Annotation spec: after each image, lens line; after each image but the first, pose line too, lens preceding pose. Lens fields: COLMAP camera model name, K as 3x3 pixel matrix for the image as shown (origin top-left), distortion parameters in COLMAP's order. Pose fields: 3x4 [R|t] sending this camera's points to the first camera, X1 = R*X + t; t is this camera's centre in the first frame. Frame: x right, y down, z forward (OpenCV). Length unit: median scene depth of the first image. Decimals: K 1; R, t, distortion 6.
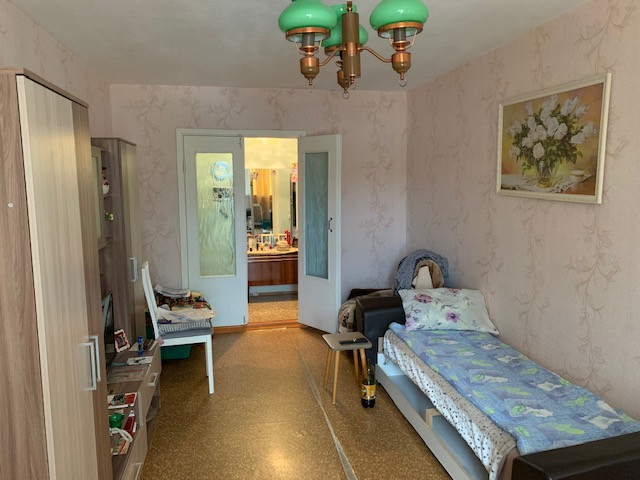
lens RADIAL K [[491.7, 0, 319.8], [0, 491.7, 239.0], [0, 0, 1]] dist [0.063303, -0.063048]
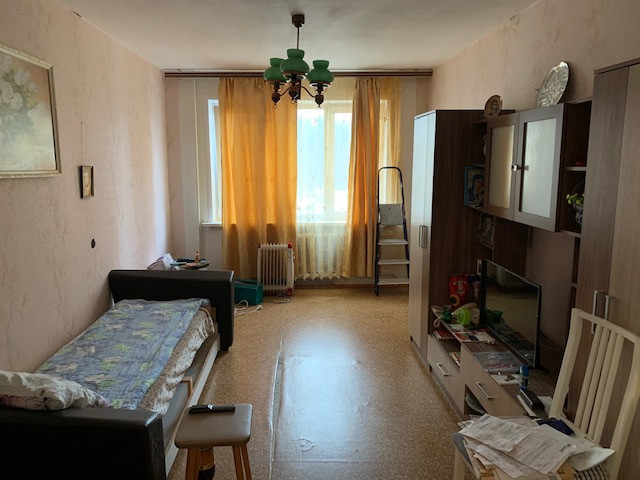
lens RADIAL K [[491.7, 0, 318.7], [0, 491.7, 238.8], [0, 0, 1]] dist [0.063303, -0.063048]
pose [[-0.989909, -0.010203, 0.141339, -0.191756], [0.030922, 0.957818, 0.285709, -0.224823], [-0.138292, 0.287196, -0.947836, 1.903395]]
